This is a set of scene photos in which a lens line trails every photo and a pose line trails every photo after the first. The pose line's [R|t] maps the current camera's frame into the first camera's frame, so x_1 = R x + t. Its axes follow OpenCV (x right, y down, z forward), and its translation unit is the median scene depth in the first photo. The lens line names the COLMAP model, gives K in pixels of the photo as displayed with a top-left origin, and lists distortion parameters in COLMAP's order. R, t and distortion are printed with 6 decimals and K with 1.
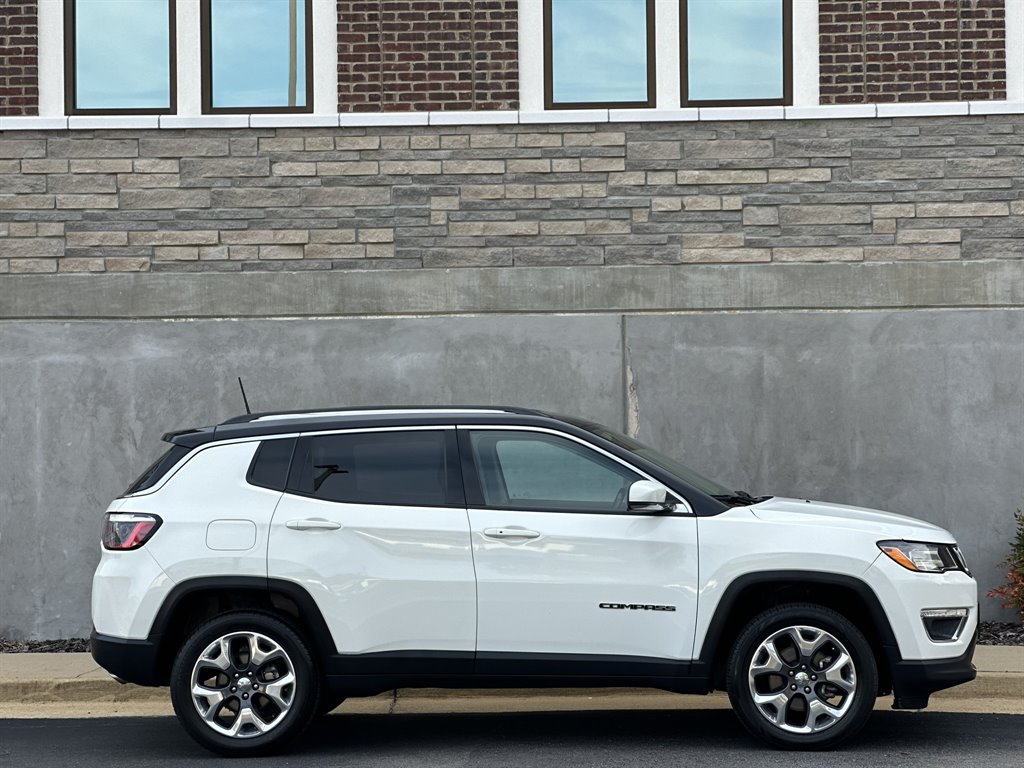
lens RADIAL K [[2263.6, 0, 535.6], [0, 2263.6, 332.1], [0, 0, 1]] dist [0.108150, 0.000000]
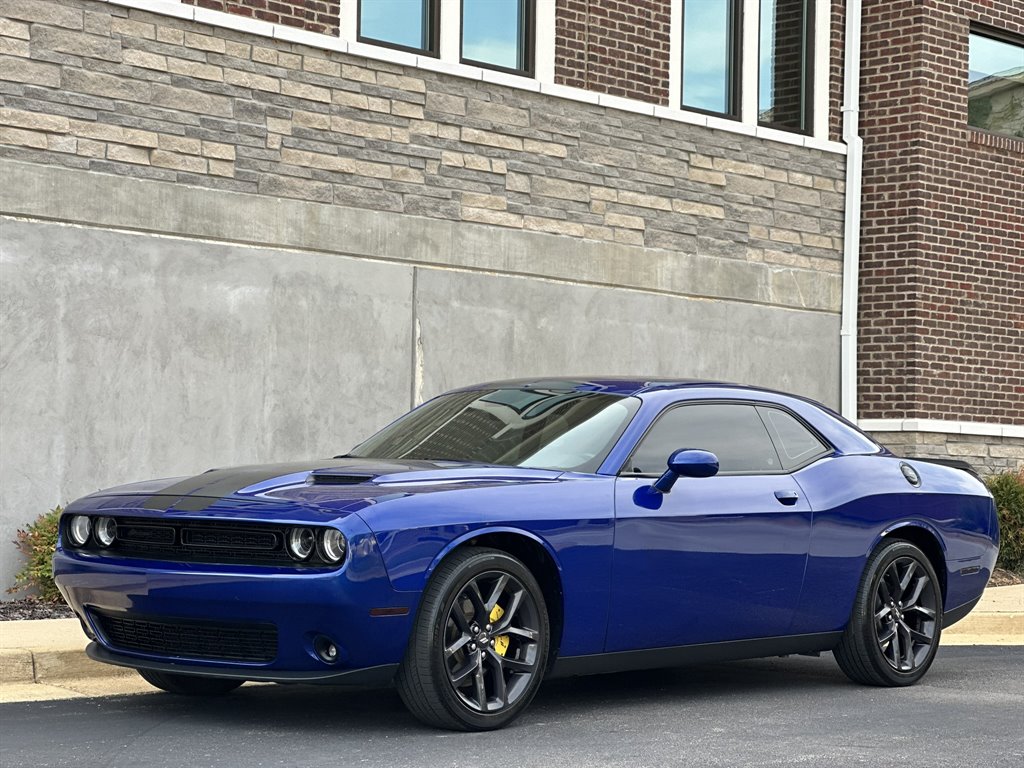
lens RADIAL K [[2264.2, 0, 531.4], [0, 2264.2, 354.2], [0, 0, 1]] dist [0.205431, 0.000000]
pose [[0.666934, 0.068277, 0.741982, -0.647558], [-0.071366, 0.997068, -0.027603, 0.053160], [-0.741692, -0.034543, 0.669851, 0.306841]]
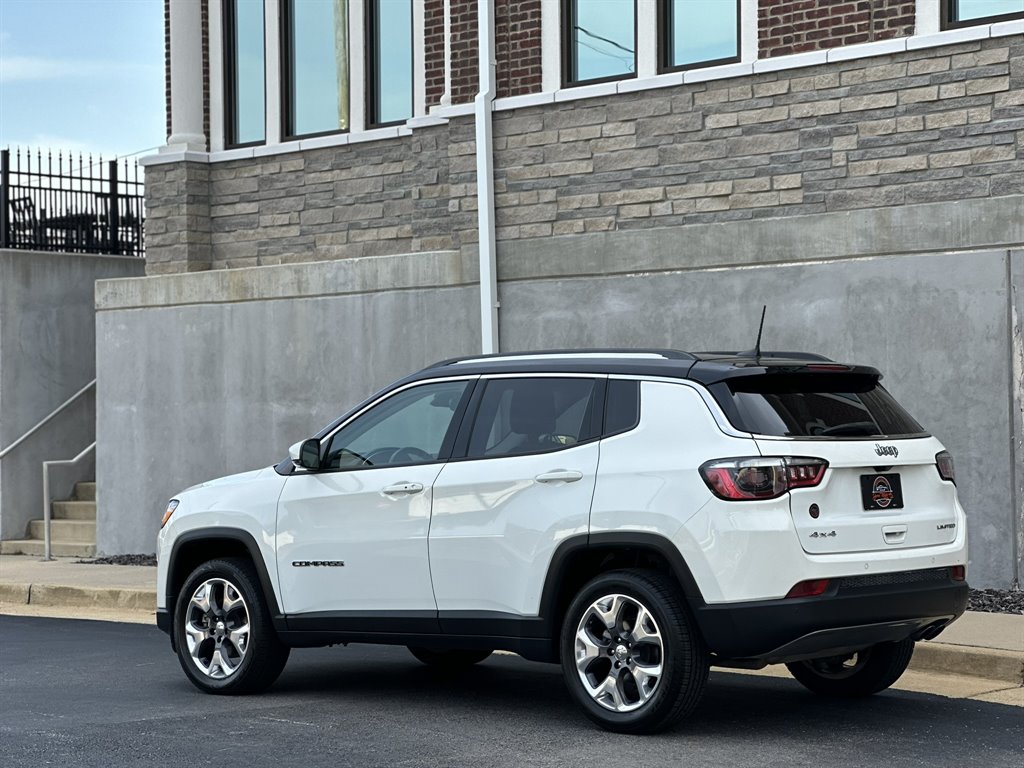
lens RADIAL K [[2264.2, 0, 552.5], [0, 2264.2, 368.3], [0, 0, 1]] dist [0.205431, 0.000000]
pose [[0.750333, -0.012108, -0.660949, 0.505288], [0.041507, 0.998722, 0.028824, 0.005773], [0.659756, -0.049062, 0.749877, 0.188465]]
